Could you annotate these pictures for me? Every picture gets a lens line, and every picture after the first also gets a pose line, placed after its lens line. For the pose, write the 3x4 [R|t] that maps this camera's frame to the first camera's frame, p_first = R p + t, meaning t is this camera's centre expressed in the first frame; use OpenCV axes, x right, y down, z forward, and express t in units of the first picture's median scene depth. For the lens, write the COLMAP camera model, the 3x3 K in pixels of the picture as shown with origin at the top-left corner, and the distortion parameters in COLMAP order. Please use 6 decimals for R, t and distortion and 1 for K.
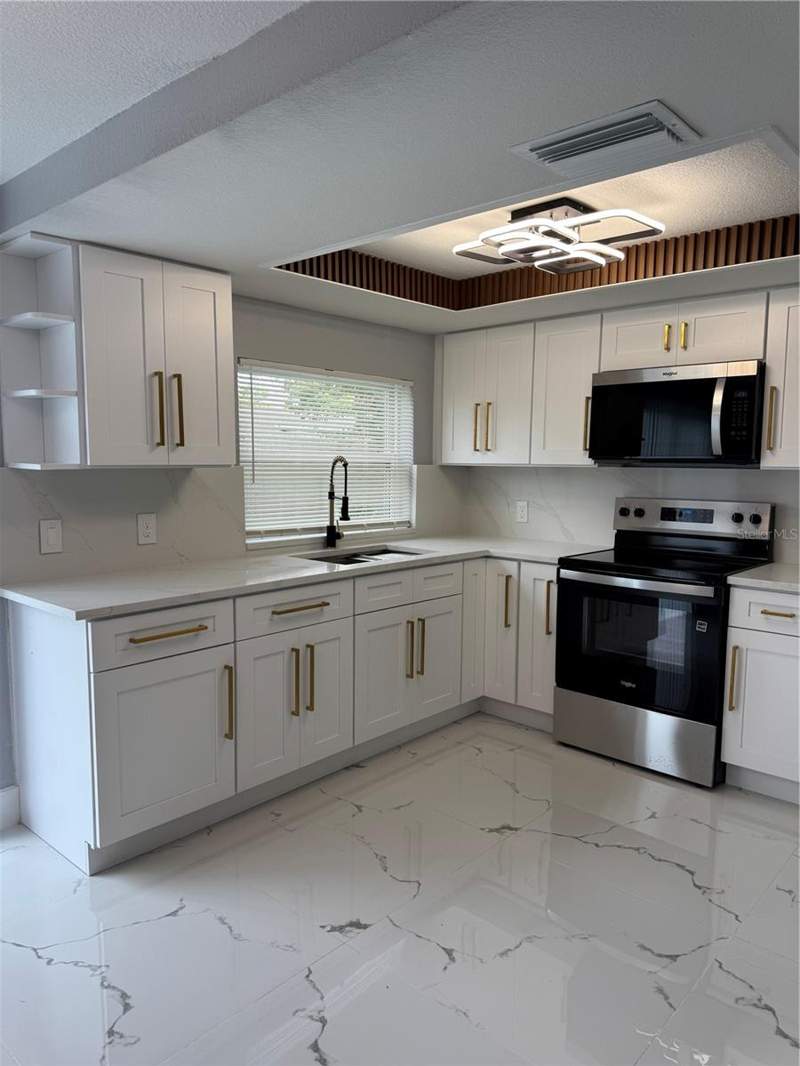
lens RADIAL K [[721.3, 0, 397.5], [0, 721.3, 540.1], [0, 0, 1]] dist [0.001304, -0.001611]
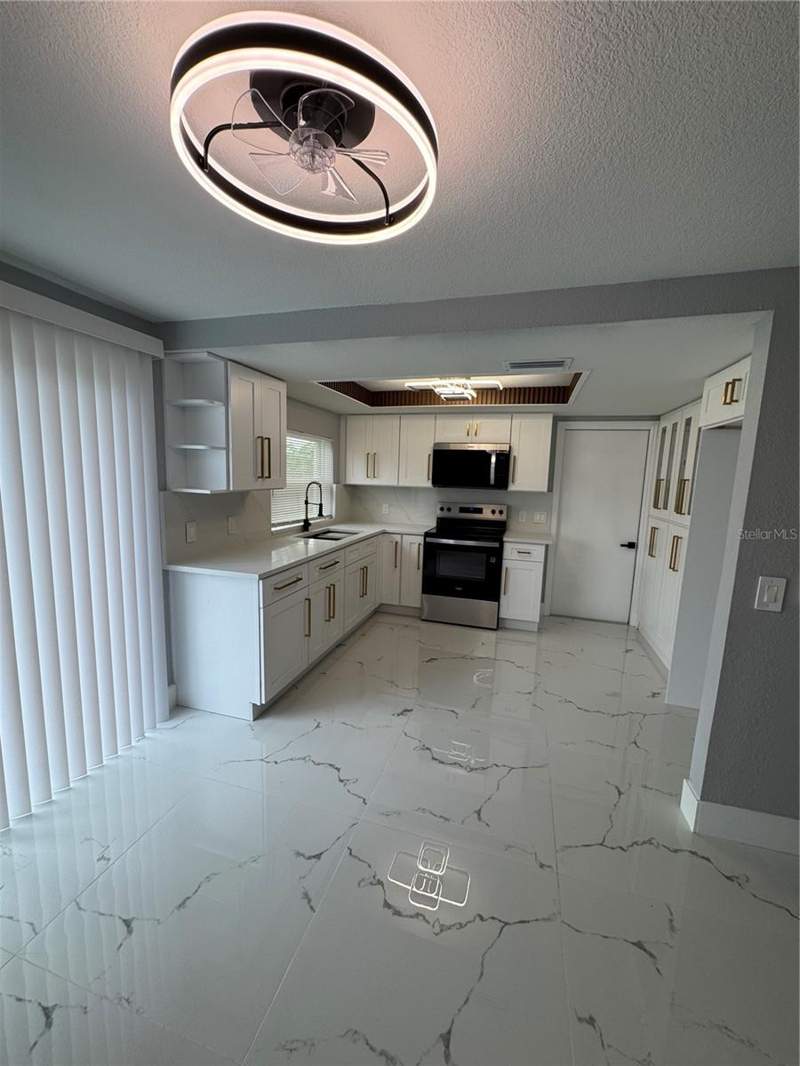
lens RADIAL K [[424.4, 0, 400.0], [0, 424.4, 533.0], [0, 0, 1]] dist [0.000196, 0.000113]
pose [[0.893973, -0.039564, 0.446372, -0.390807], [0.023116, 0.998840, 0.042236, -0.026614], [-0.447525, -0.027439, 0.893850, -0.065045]]
